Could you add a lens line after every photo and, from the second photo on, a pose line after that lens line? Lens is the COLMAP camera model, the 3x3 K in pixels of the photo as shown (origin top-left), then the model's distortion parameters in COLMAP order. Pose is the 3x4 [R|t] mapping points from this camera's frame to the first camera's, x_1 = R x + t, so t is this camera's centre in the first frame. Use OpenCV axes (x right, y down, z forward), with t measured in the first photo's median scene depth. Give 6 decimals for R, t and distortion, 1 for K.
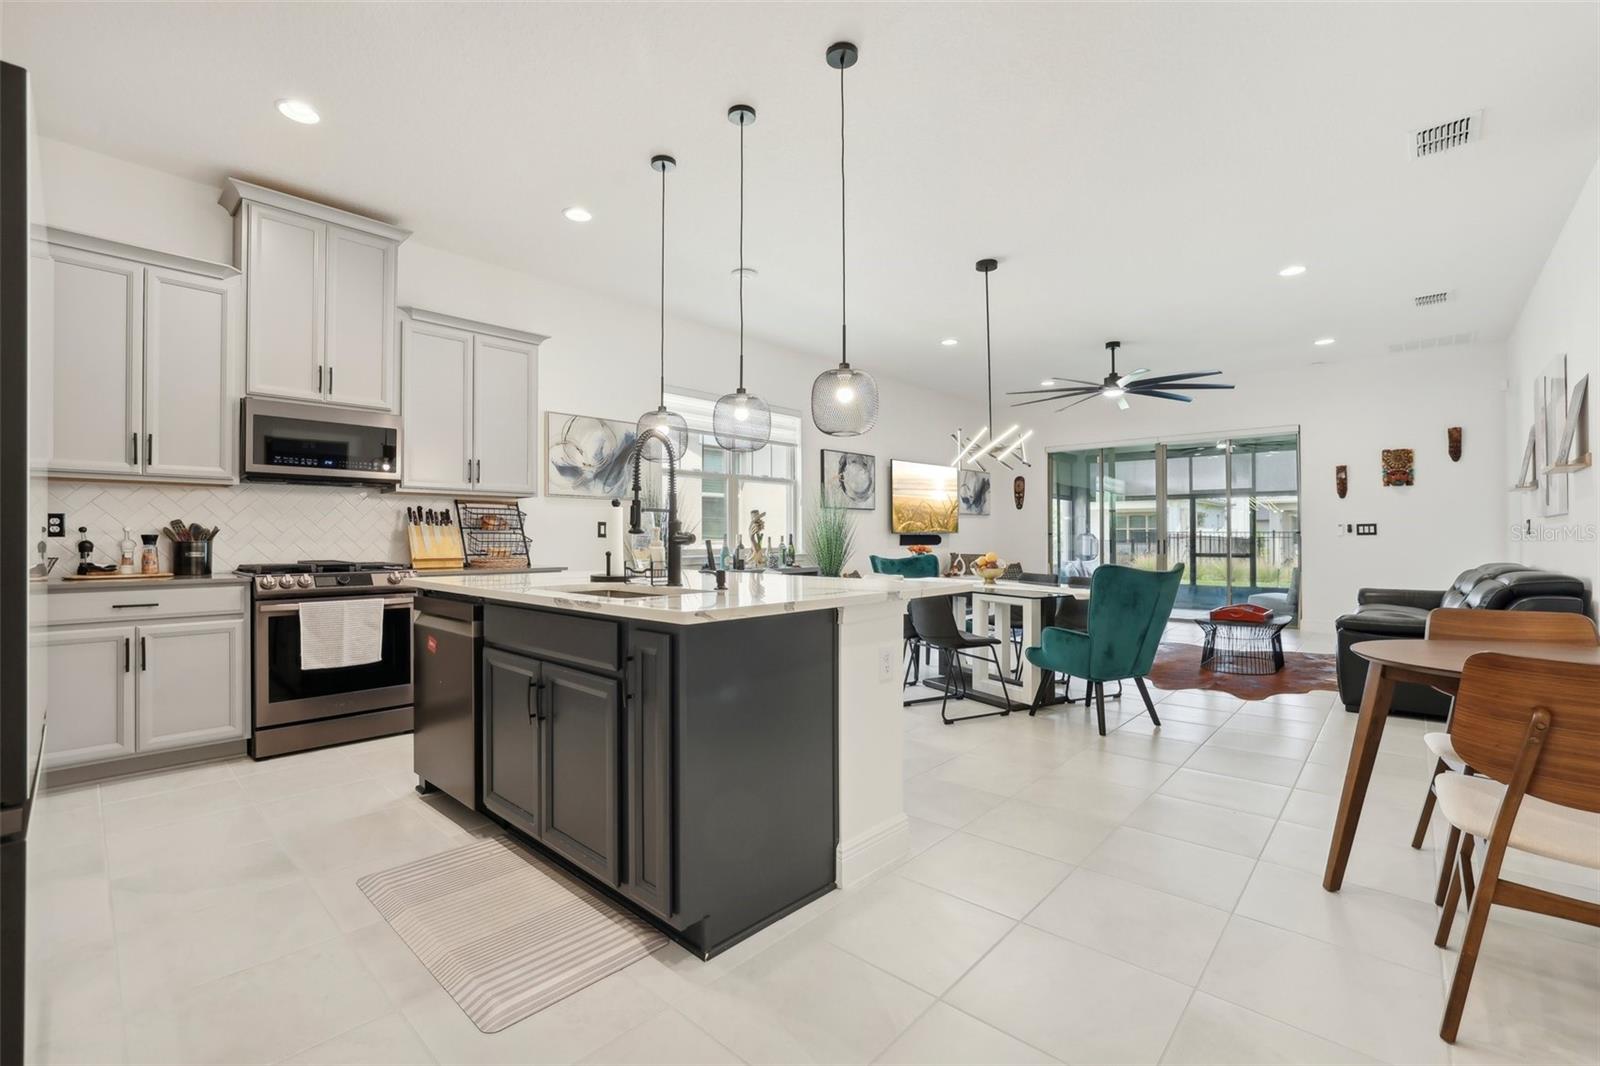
lens RADIAL K [[688.5, 0, 788.0], [0, 688.5, 534.1], [0, 0, 1]] dist [-0.048581, 0.019973]
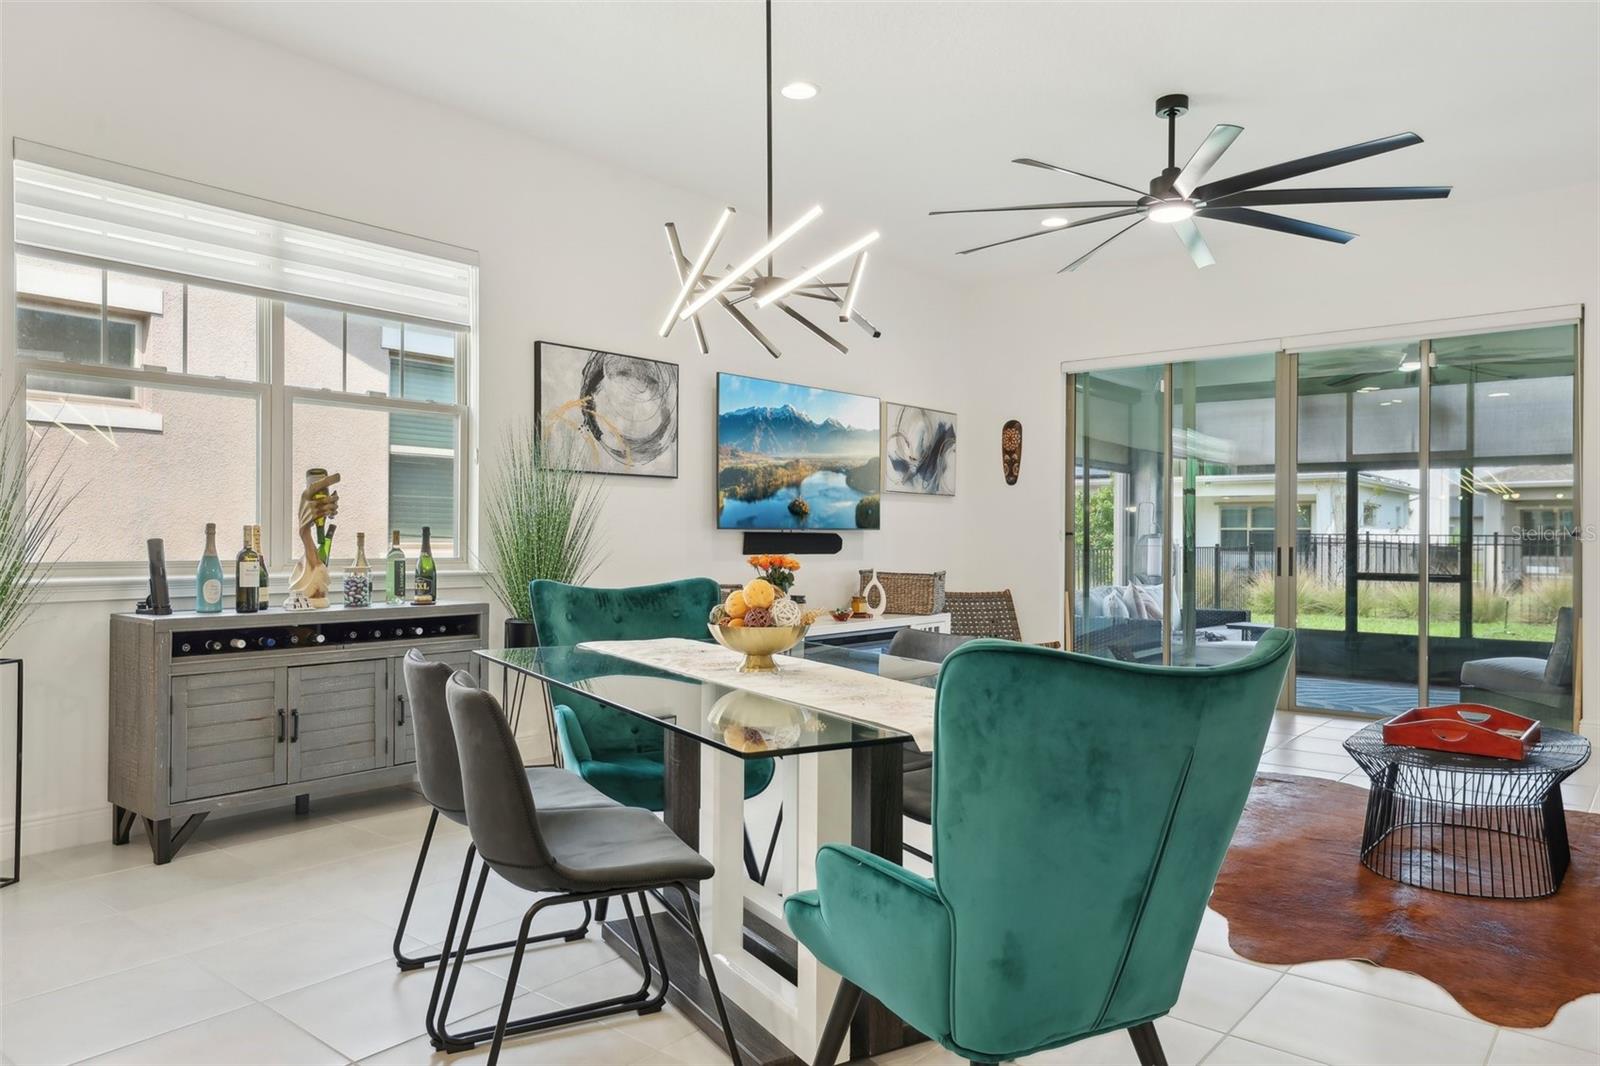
lens RADIAL K [[1062.2, 0, 784.6], [0, 1062.2, 537.4], [0, 0, 1]] dist [-0.008919, 0.028787]
pose [[0.999014, 0.008711, 0.043541, 0.251038], [-0.008878, 0.999954, 0.003653, 0.002638], [-0.043507, -0.004036, 0.999045, 0.403895]]
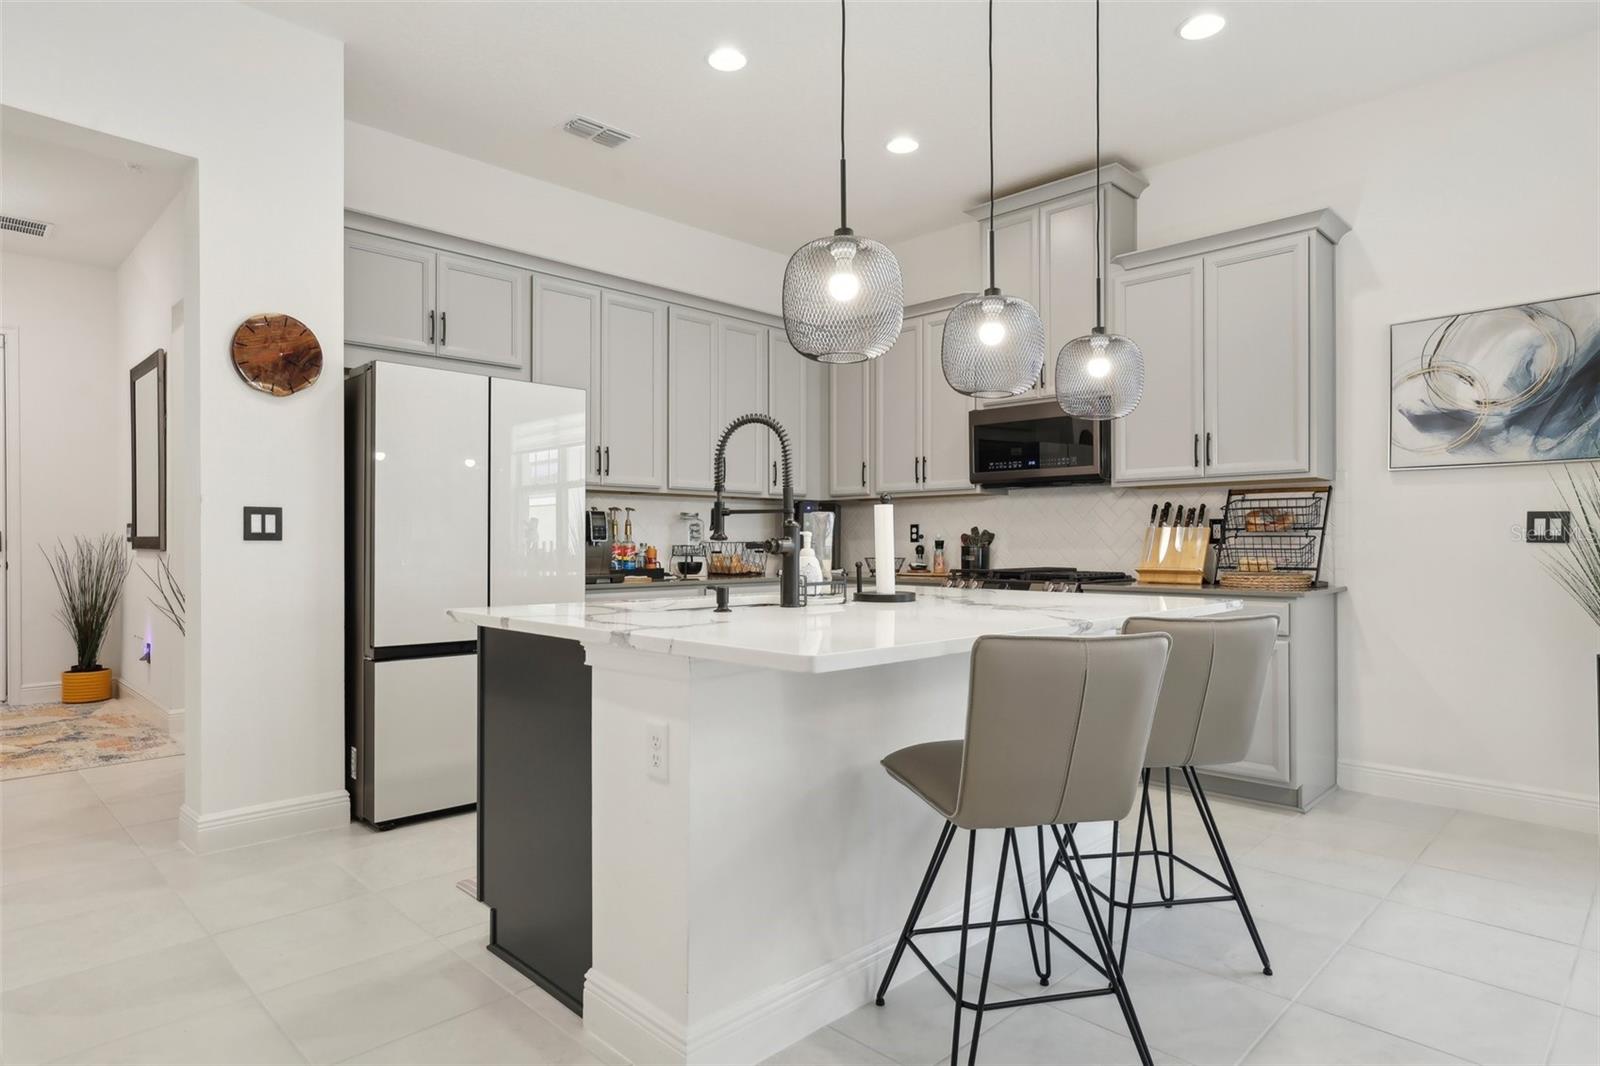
lens RADIAL K [[908.2, 0, 796.5], [0, 908.2, 538.5], [0, 0, 1]] dist [-0.001115, 0.000482]
pose [[-0.041074, -0.002943, -0.999152, 0.405388], [0.006066, 0.999976, -0.003194, 0.000717], [0.999138, -0.006192, -0.041055, 0.495073]]
